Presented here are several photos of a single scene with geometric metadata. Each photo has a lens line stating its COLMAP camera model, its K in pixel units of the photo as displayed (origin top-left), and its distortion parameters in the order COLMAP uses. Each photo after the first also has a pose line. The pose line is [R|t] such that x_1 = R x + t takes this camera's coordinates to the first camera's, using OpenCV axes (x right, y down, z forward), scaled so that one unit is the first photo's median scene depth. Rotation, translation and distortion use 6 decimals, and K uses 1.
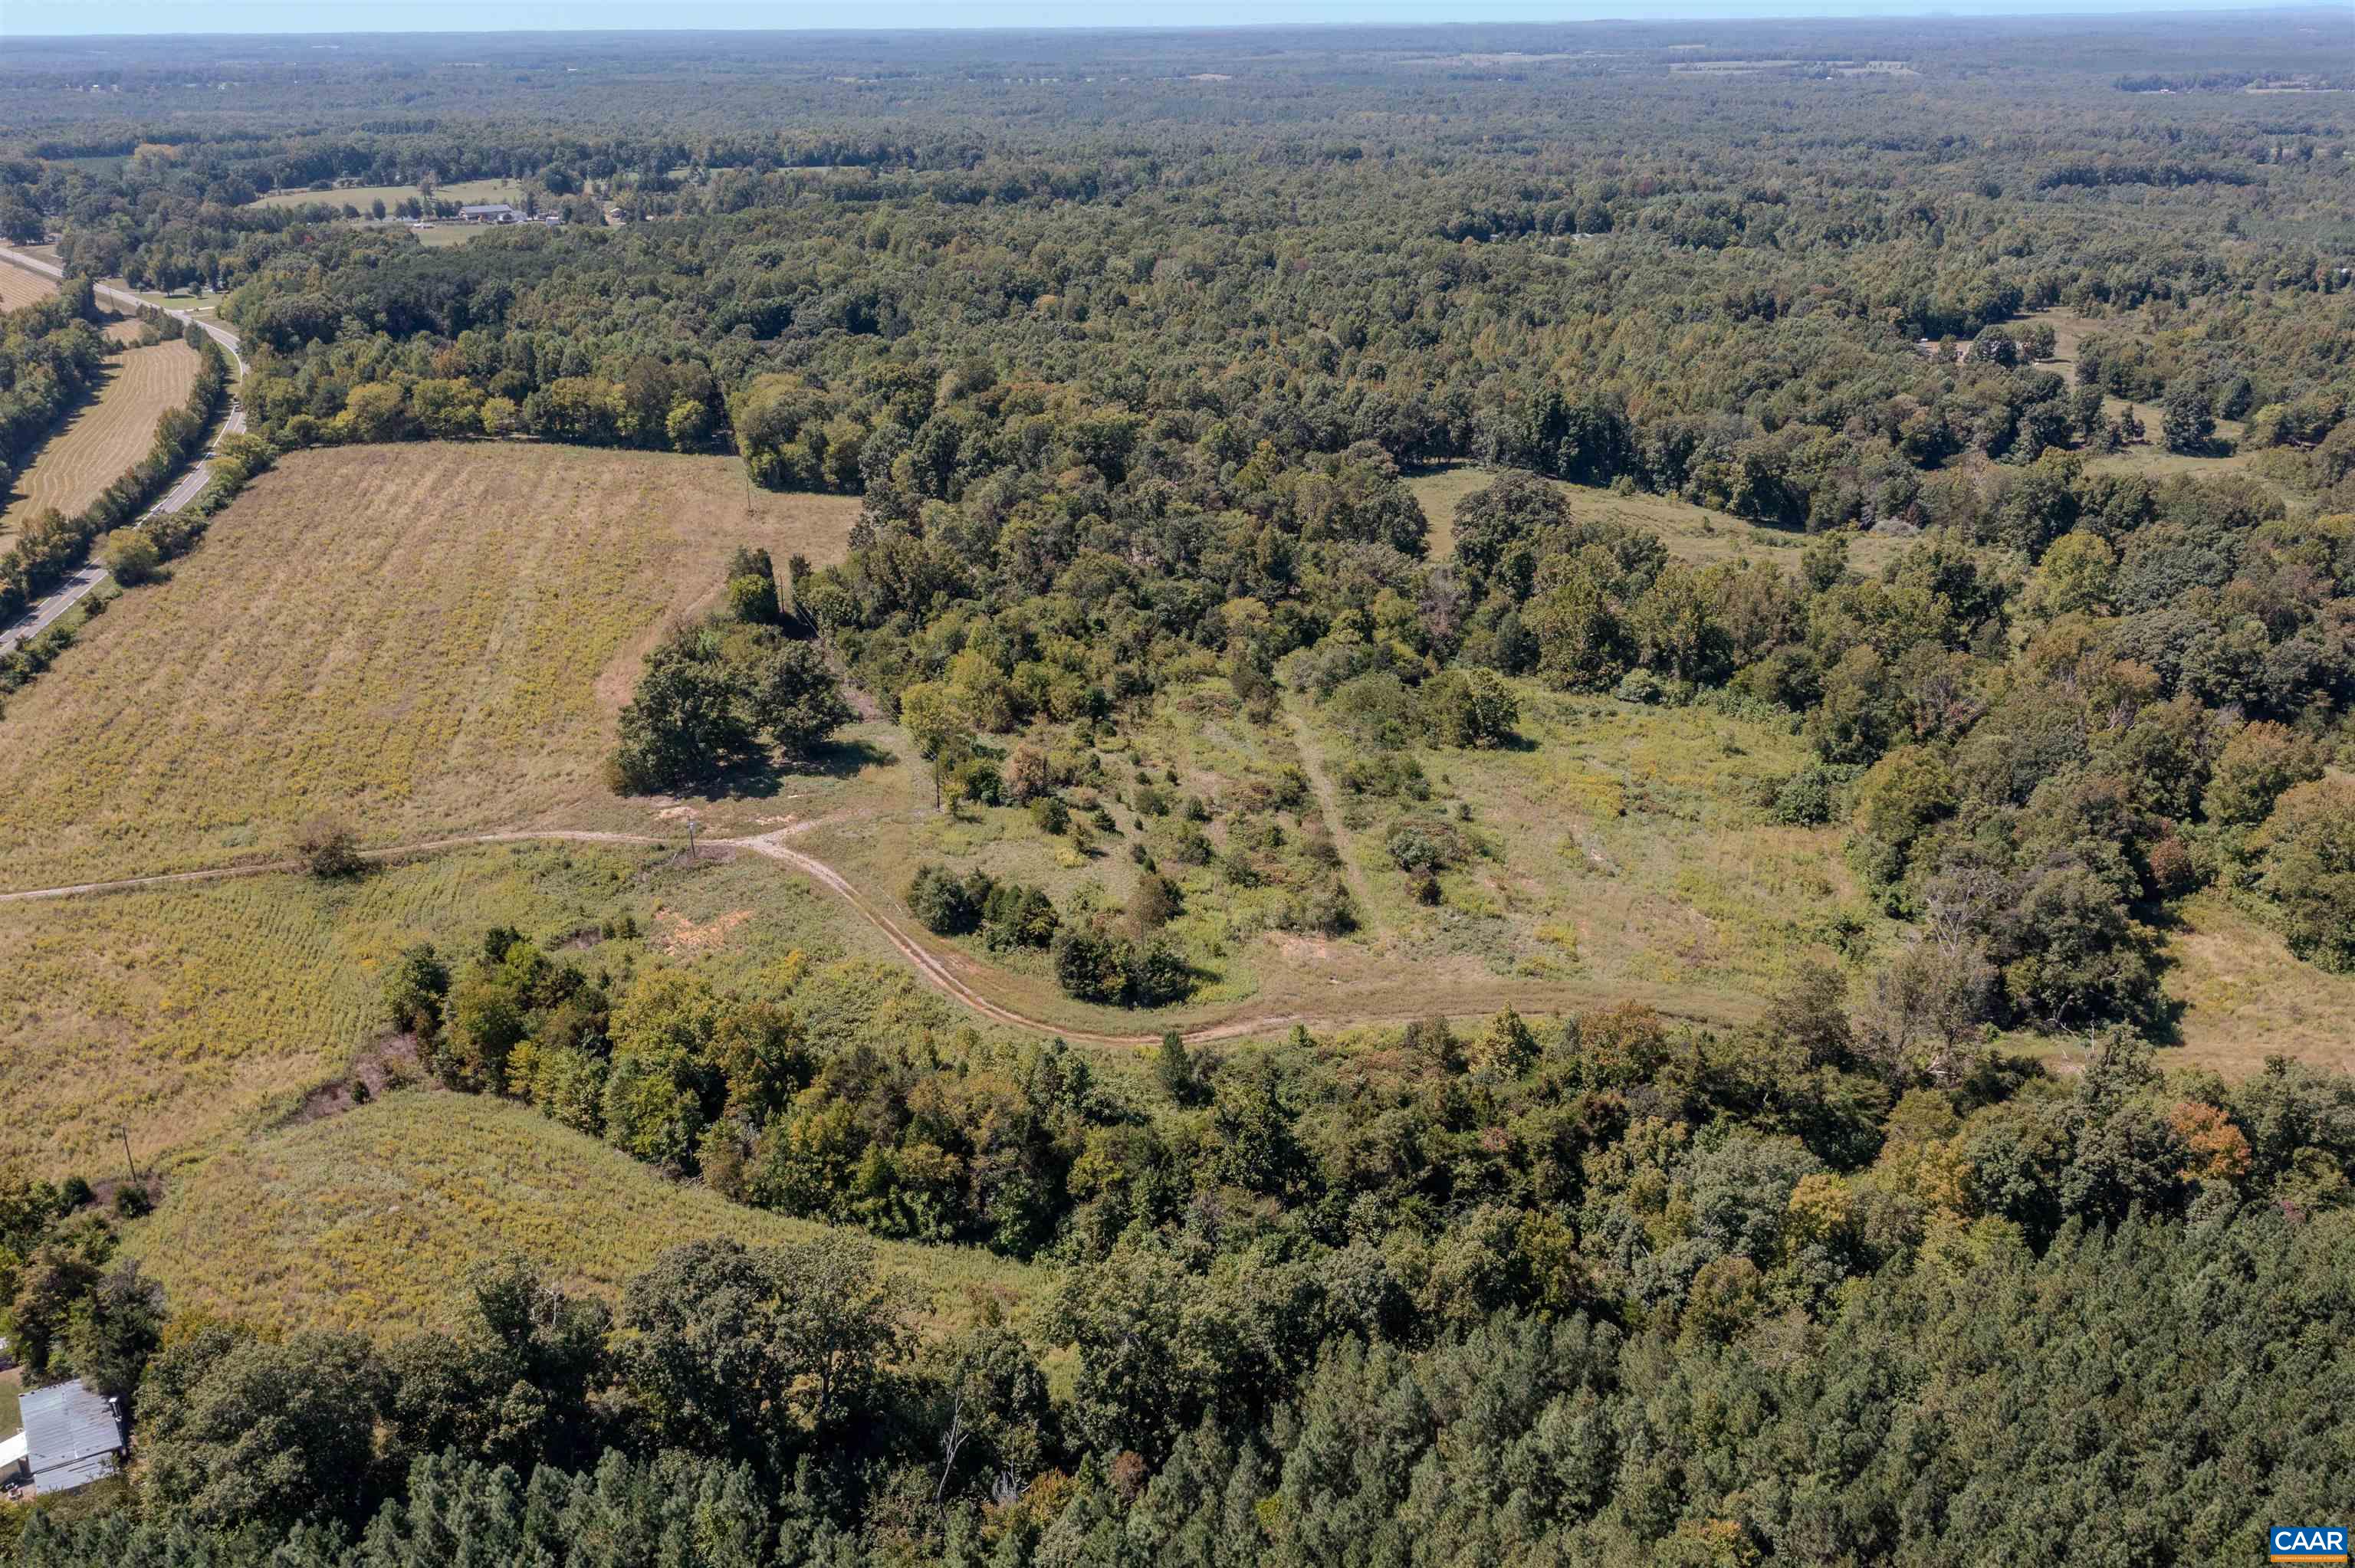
lens RADIAL K [[1878.2, 0, 1179.8], [0, 1878.2, 785.2], [0, 0, 1]] dist [0.005158, 0.005751]
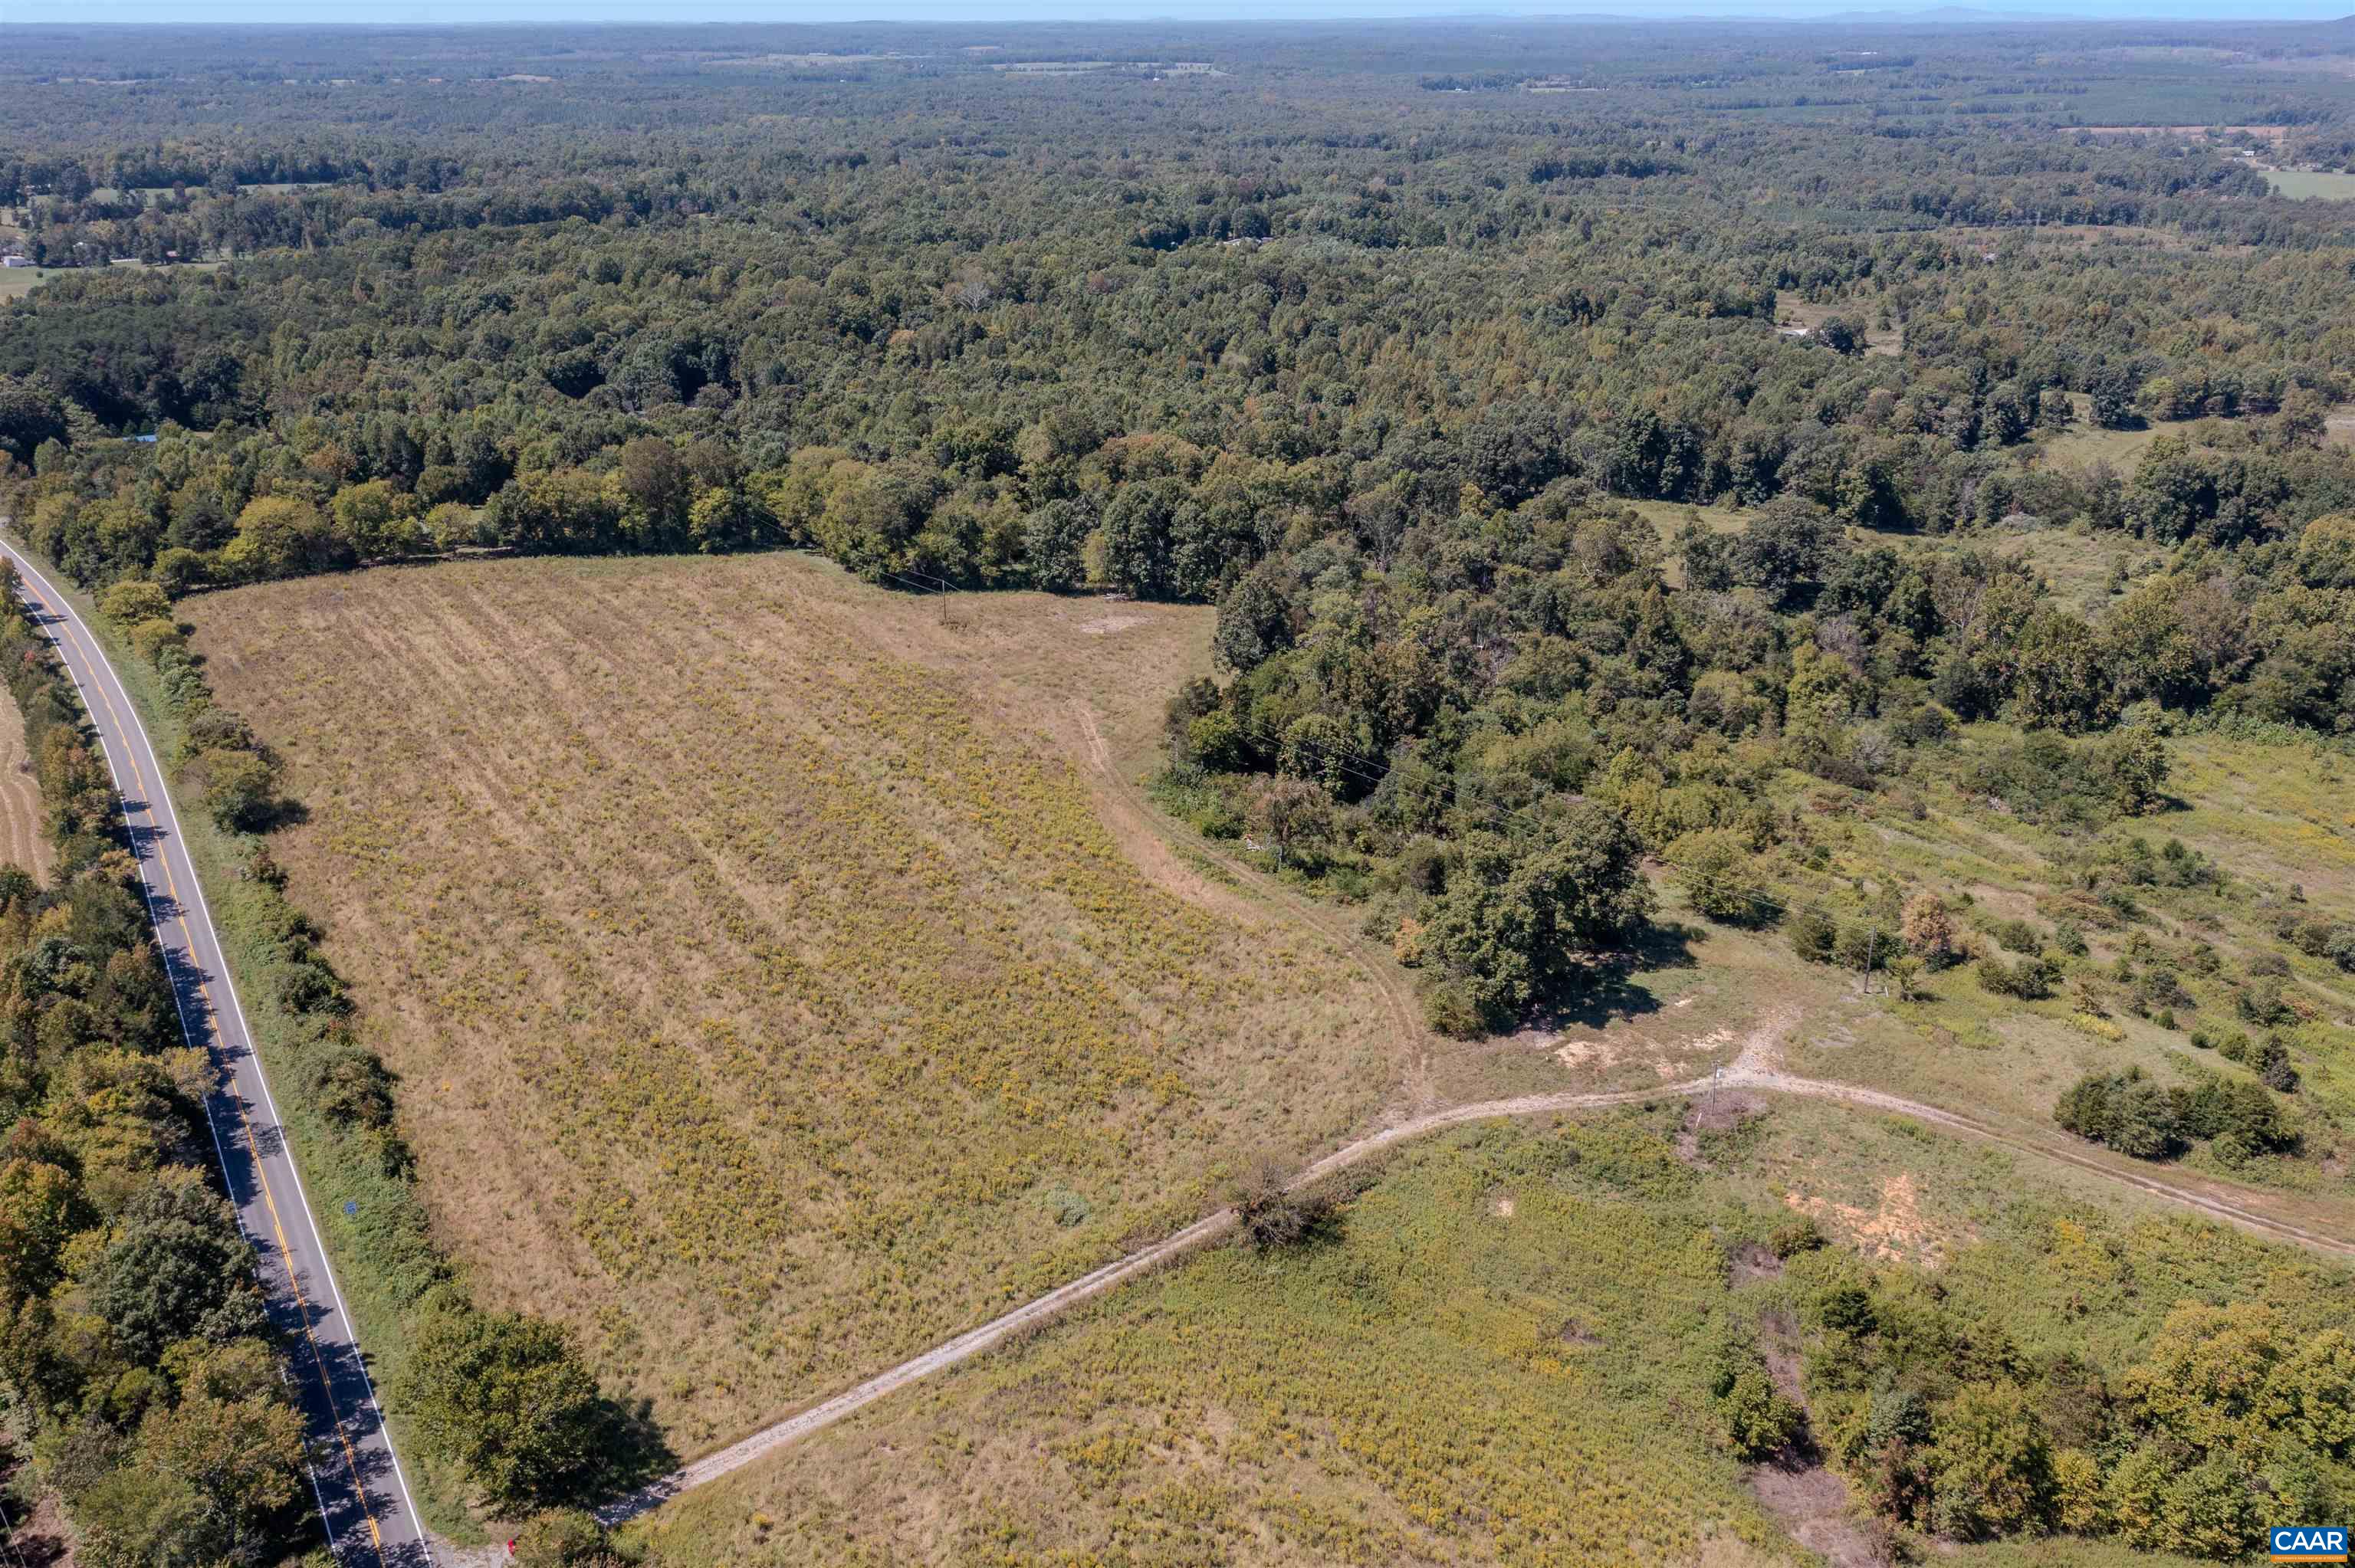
lens RADIAL K [[1878.2, 0, 1179.8], [0, 1878.2, 785.2], [0, 0, 1]] dist [0.005158, 0.005751]
pose [[0.930445, -0.131196, 0.342140, -0.364602], [0.131251, 0.991080, 0.023101, -0.071999], [-0.342118, 0.023412, 0.939365, 0.186668]]
